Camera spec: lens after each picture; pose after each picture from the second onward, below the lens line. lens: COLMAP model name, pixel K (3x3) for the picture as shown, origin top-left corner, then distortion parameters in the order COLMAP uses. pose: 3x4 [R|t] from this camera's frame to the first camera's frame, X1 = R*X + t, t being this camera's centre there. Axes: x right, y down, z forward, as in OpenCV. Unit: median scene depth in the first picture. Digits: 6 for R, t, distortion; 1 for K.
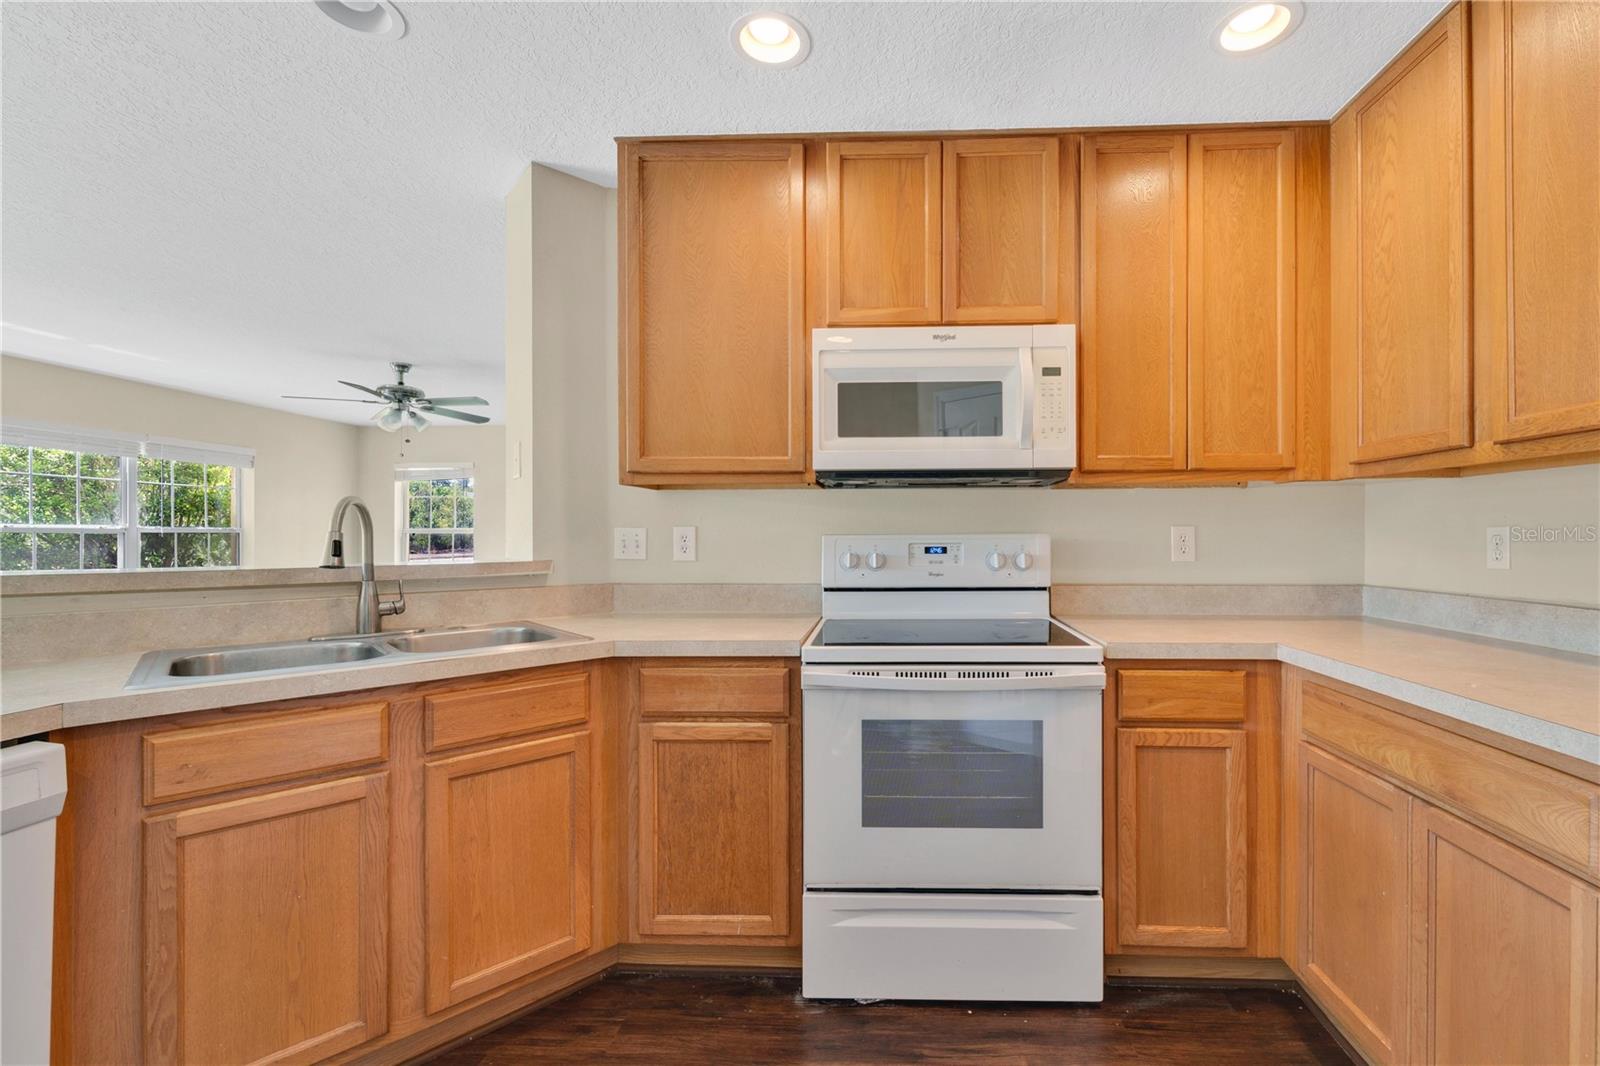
lens RADIAL K [[670.9, 0, 867.7], [0, 670.9, 534.1], [0, 0, 1]] dist [-0.002944, -0.000347]
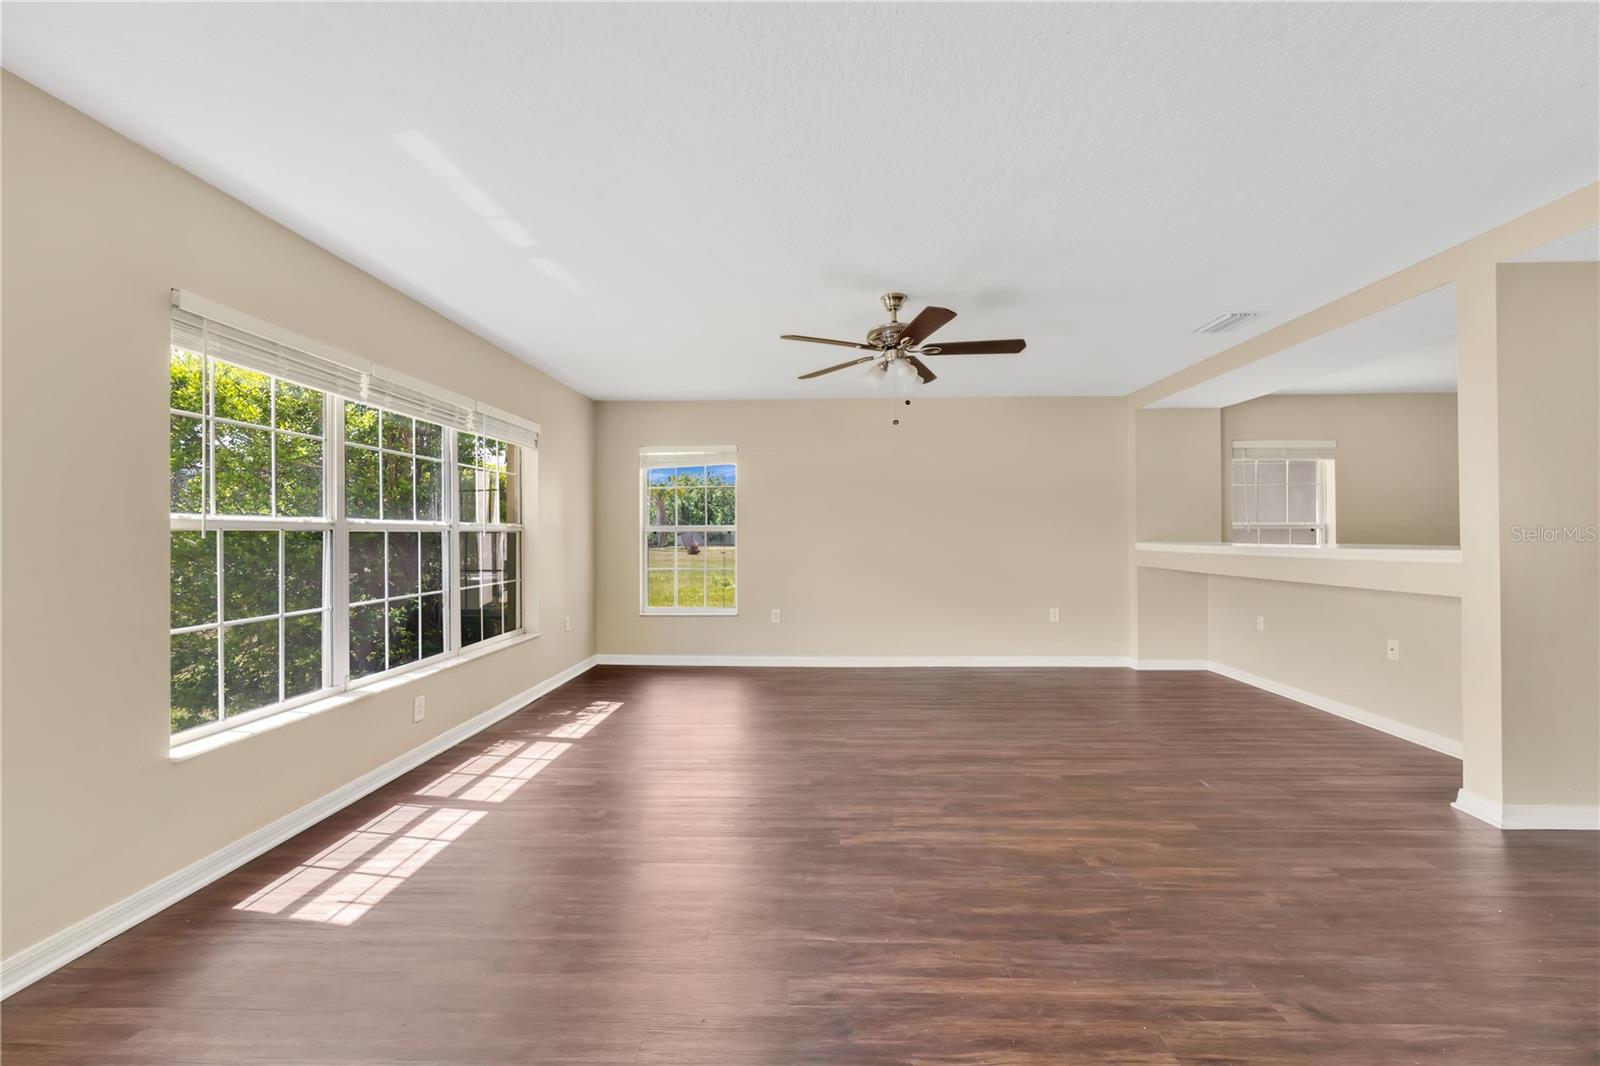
lens RADIAL K [[667.8, 0, 803.6], [0, 667.8, 535.8], [0, 0, 1]] dist [0.000723, 0.000152]
pose [[0.999912, -0.003944, 0.012702, -1.943646], [0.003888, 0.999983, 0.004431, 0.003023], [-0.012719, -0.004382, 0.999910, 0.671405]]
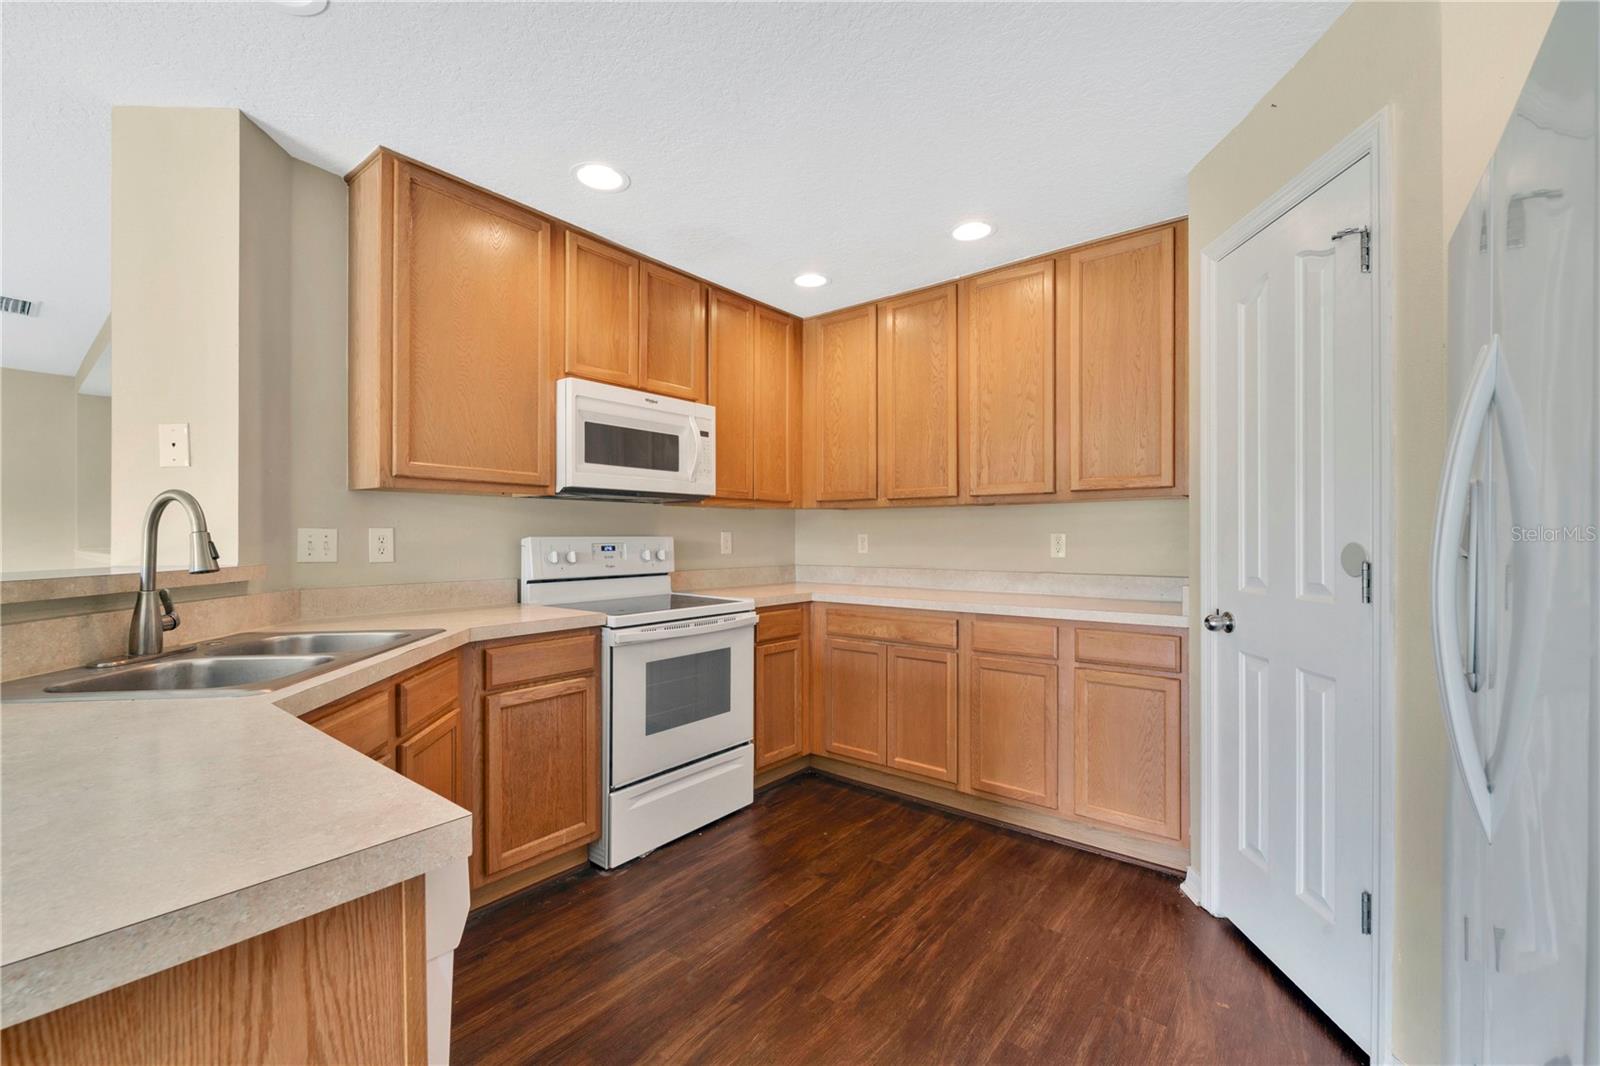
lens RADIAL K [[667.8, 0, 803.6], [0, 667.8, 535.8], [0, 0, 1]] dist [0.000723, 0.000152]
pose [[0.592402, 0.004305, 0.805631, -0.833261], [-0.003556, 0.999990, -0.002729, 0.001654], [-0.805635, -0.001248, 0.592411, -0.121594]]
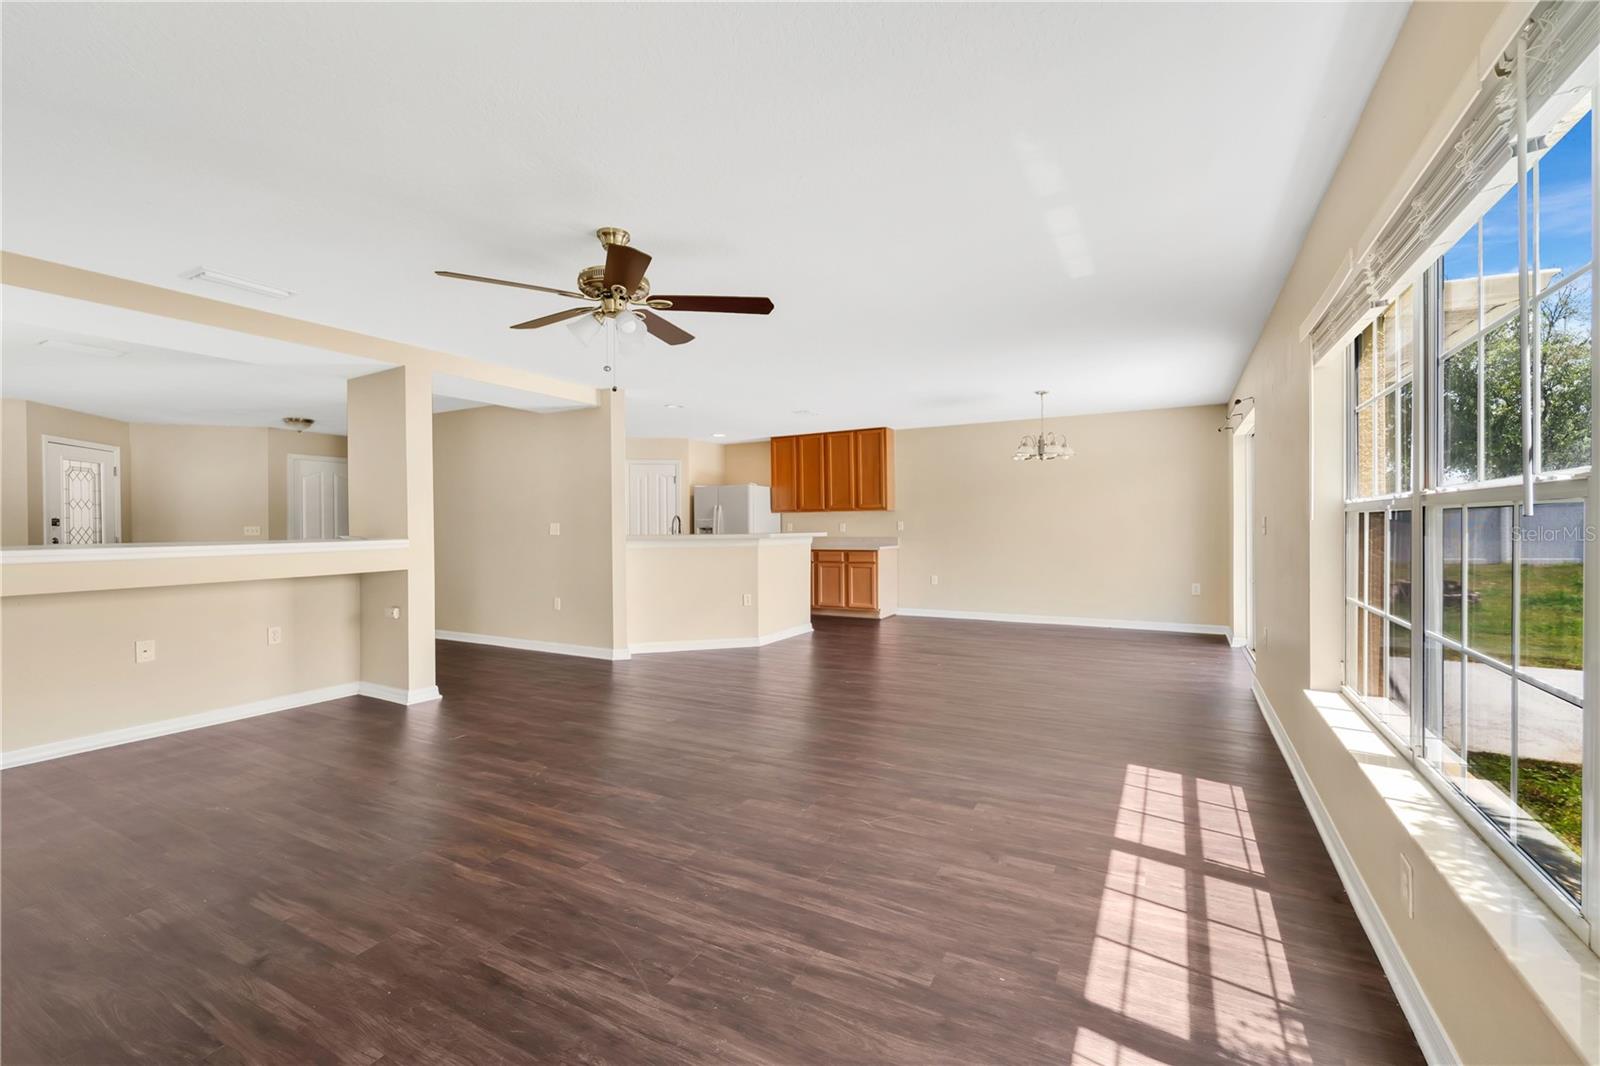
lens RADIAL K [[652.7, 0, 780.5], [0, 652.7, 529.4], [0, 0, 1]] dist [0.000392, 0.000017]
pose [[-0.880275, 0.008263, 0.474392, -2.637332], [0.009367, 0.999956, -0.000038, 0.028912], [-0.474372, 0.004410, -0.880314, 3.453953]]
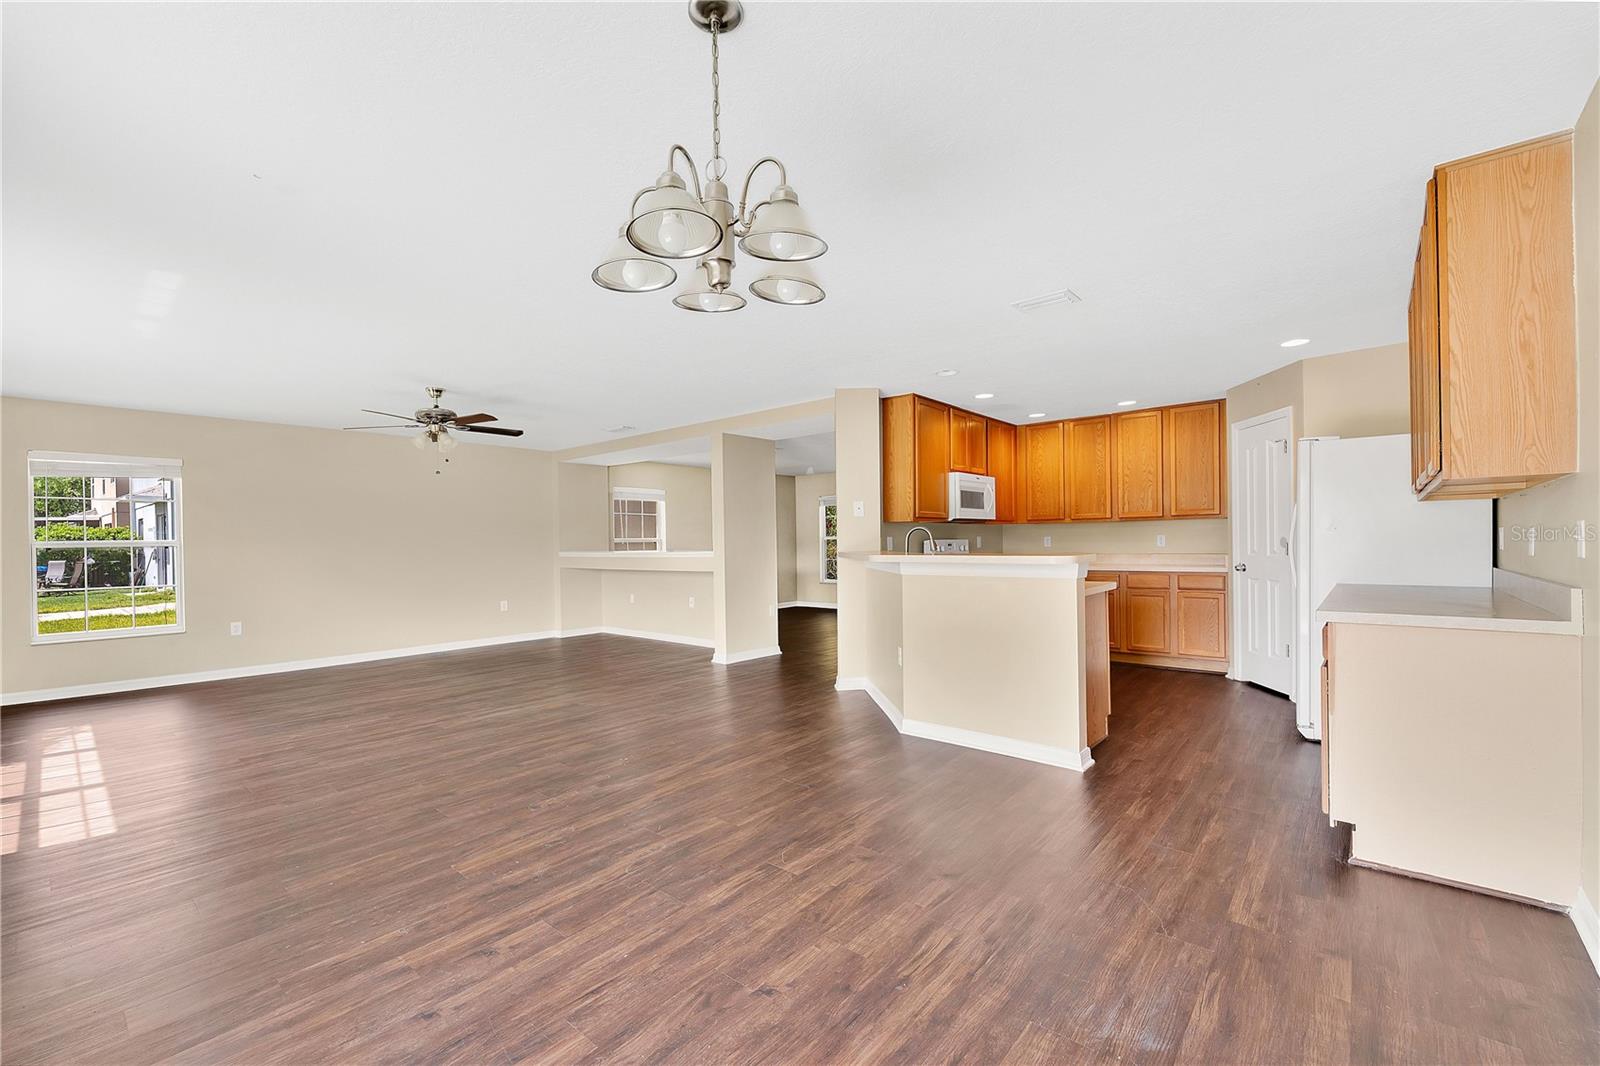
lens RADIAL K [[656.1, 0, 798.5], [0, 656.1, 545.0], [0, 0, 1]] dist [0.007059, -0.000294]
pose [[0.625431, -0.011378, 0.780197, -2.806944], [0.011580, 0.999919, 0.005300, 0.002115], [-0.780194, 0.005720, 0.625512, -0.298320]]
